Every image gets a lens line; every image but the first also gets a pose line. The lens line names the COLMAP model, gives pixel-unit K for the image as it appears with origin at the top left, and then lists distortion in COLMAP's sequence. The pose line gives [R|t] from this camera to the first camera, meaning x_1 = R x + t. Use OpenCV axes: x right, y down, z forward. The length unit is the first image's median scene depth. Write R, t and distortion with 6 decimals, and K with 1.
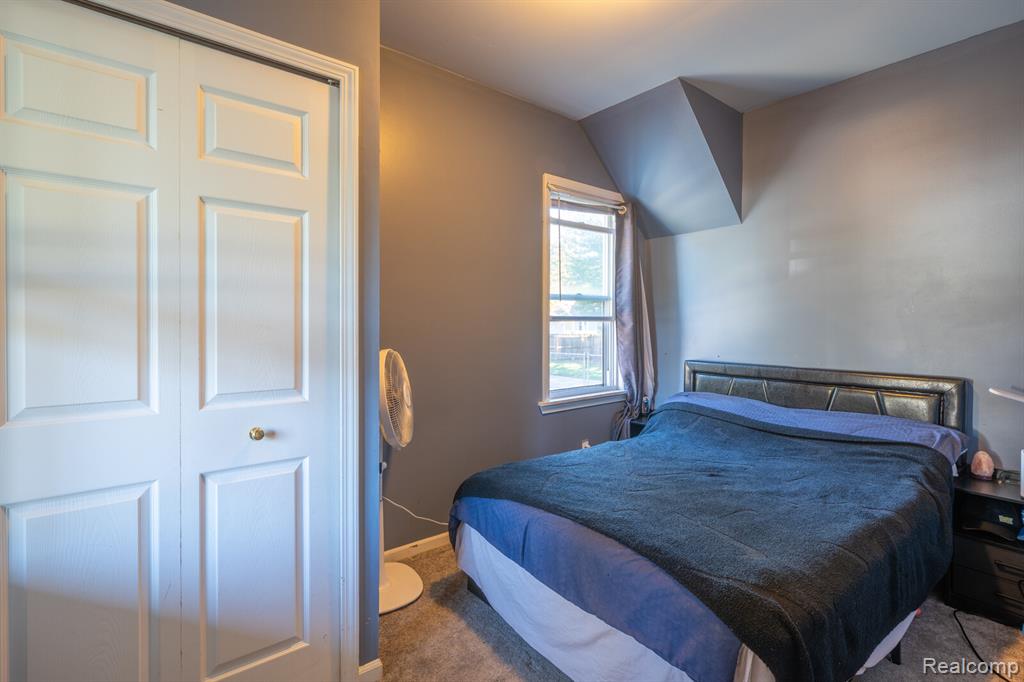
lens RADIAL K [[471.0, 0, 513.8], [0, 471.0, 333.5], [0, 0, 1]] dist [0.016950, -0.005650]
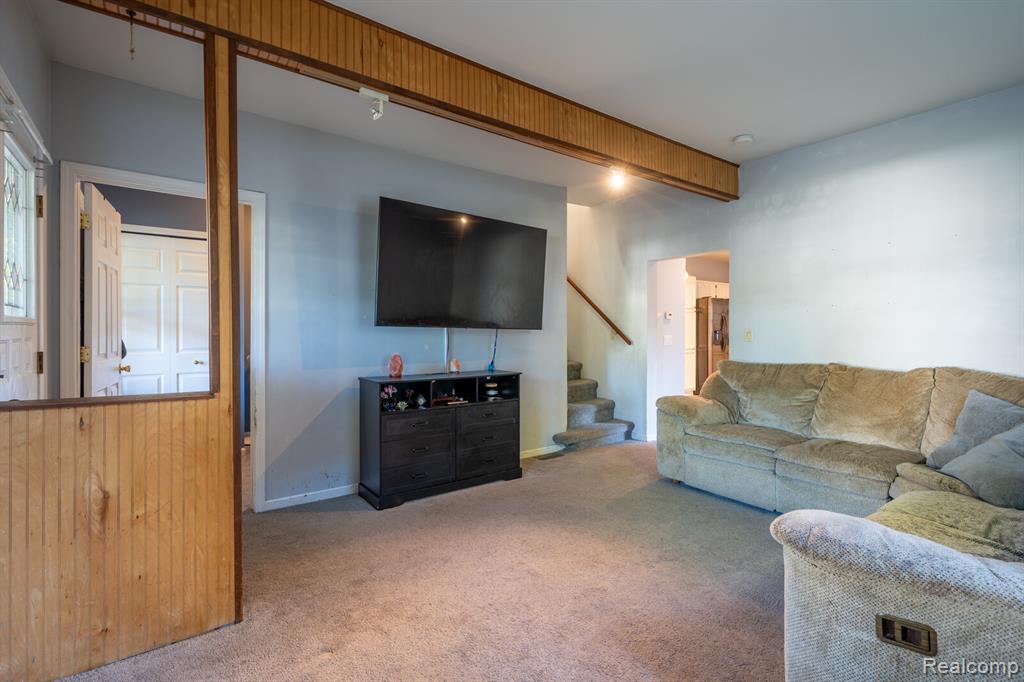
lens RADIAL K [[471.0, 0, 514.7], [0, 471.0, 337.1], [0, 0, 1]] dist [0.016950, -0.005650]
pose [[0.999779, -0.004382, -0.020537, 1.632996], [0.004304, 0.999983, -0.003825, 0.075543], [0.020553, 0.003736, 0.999782, -2.085434]]
